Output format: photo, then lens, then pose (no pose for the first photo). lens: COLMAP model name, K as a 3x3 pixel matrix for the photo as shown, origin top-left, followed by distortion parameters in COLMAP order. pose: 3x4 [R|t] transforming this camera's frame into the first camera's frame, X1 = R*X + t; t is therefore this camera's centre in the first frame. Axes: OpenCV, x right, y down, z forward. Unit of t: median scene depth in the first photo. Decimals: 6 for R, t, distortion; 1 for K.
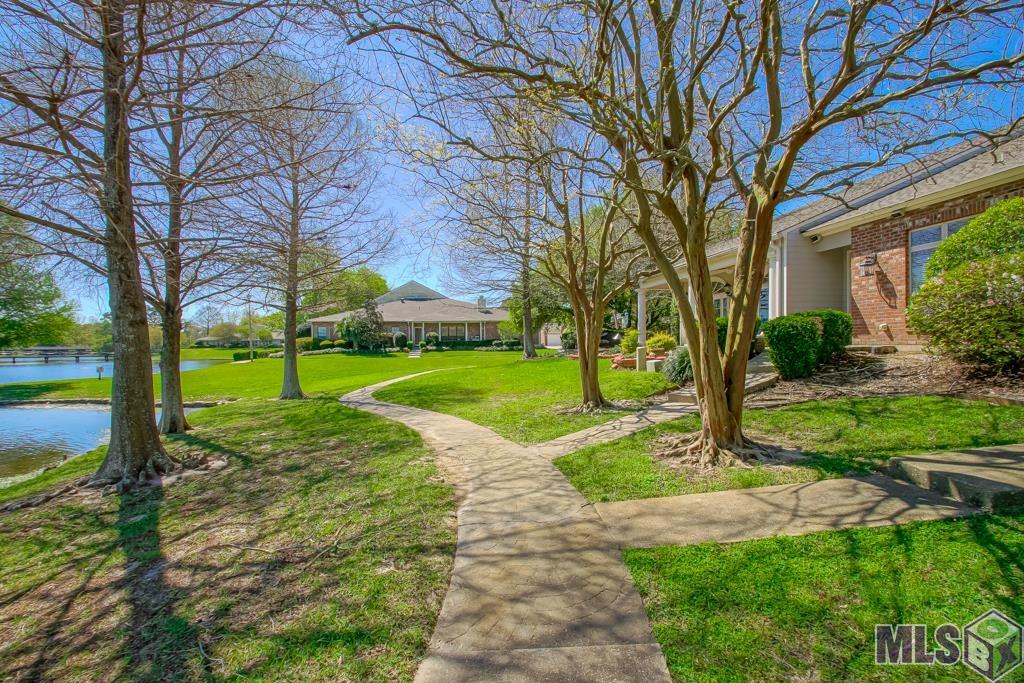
lens RADIAL K [[467.4, 0, 514.4], [0, 467.4, 344.0], [0, 0, 1]] dist [-0.001950, 0.001505]
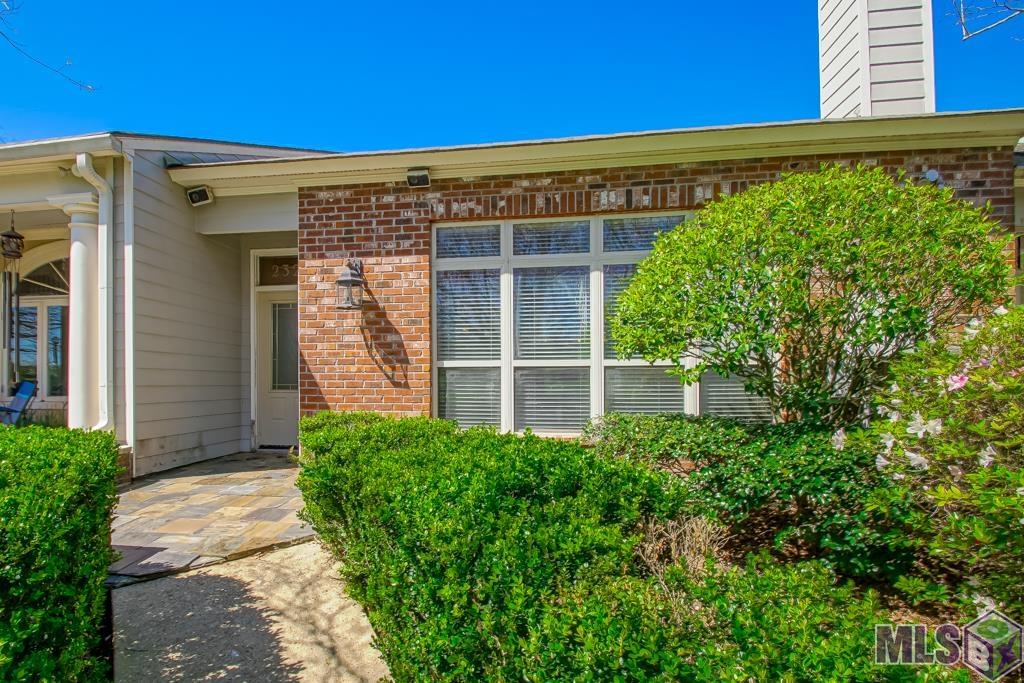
lens RADIAL K [[467.4, 0, 514.2], [0, 467.4, 348.5], [0, 0, 1]] dist [-0.001950, 0.001505]
pose [[0.269764, 0.020606, 0.962706, 0.414708], [0.010038, 0.999657, -0.024210, -0.104319], [-0.962874, 0.016194, 0.269465, 0.782850]]
